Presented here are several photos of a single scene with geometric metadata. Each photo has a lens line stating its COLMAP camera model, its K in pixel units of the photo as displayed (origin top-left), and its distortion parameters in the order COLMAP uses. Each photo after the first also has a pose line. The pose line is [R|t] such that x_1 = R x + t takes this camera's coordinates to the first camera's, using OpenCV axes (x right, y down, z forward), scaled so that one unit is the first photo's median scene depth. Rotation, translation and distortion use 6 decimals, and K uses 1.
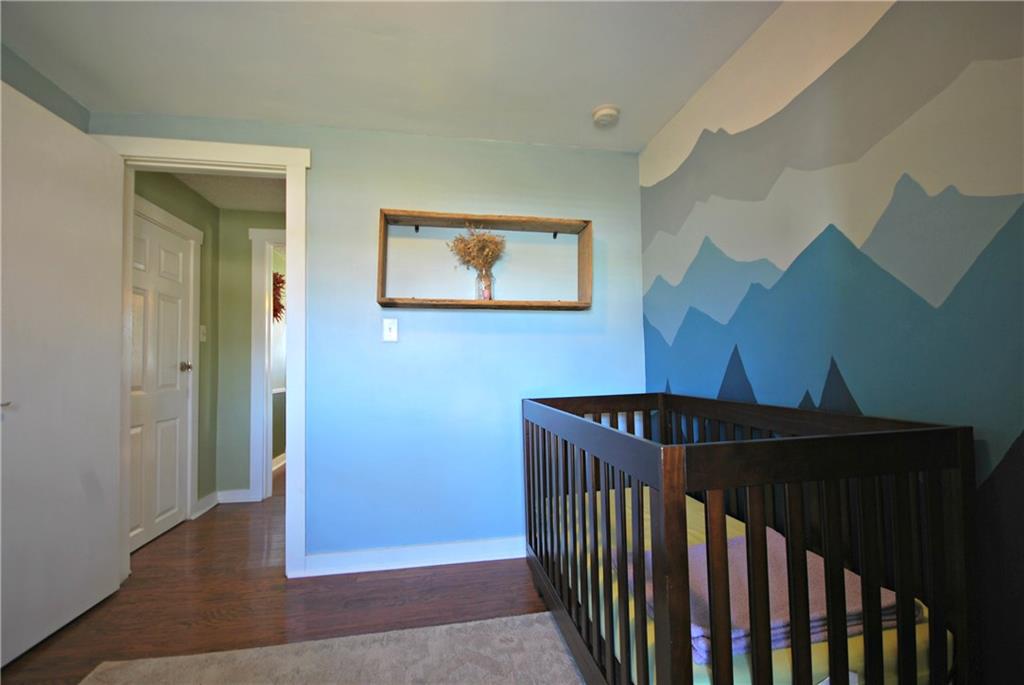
lens RADIAL K [[441.1, 0, 512.0], [0, 441.1, 342.5], [0, 0, 1]] dist [-0.000218, -0.010666]
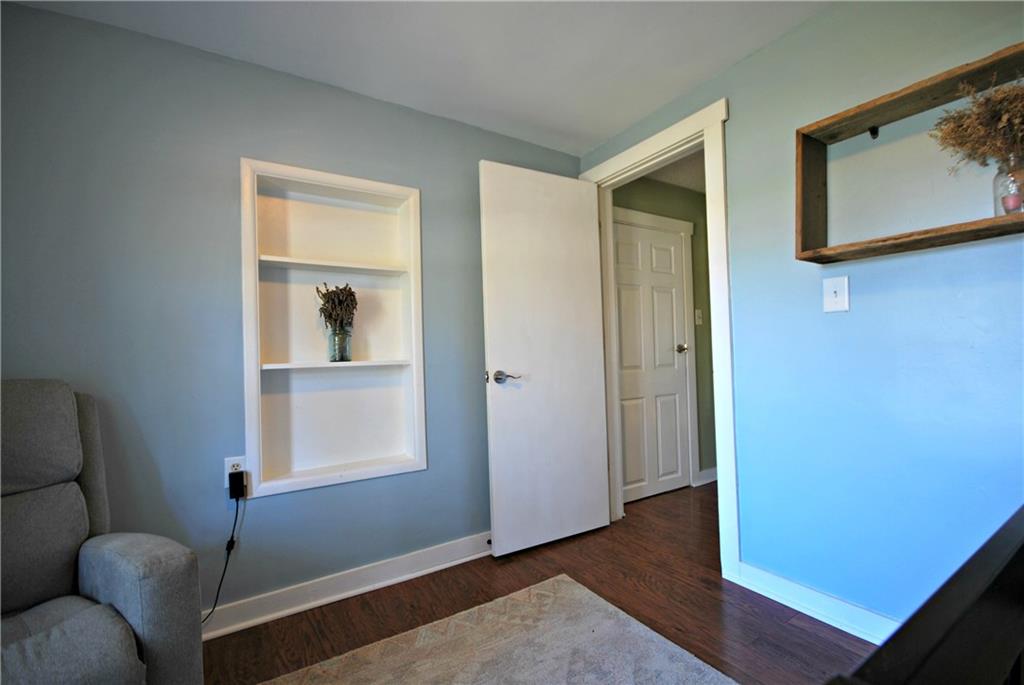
lens RADIAL K [[441.1, 0, 512.0], [0, 441.1, 342.5], [0, 0, 1]] dist [-0.000218, -0.010666]
pose [[0.380074, -0.023645, -0.924654, 0.174528], [0.068072, 0.997677, 0.002468, 0.011906], [0.922448, -0.063881, 0.380801, 0.254874]]
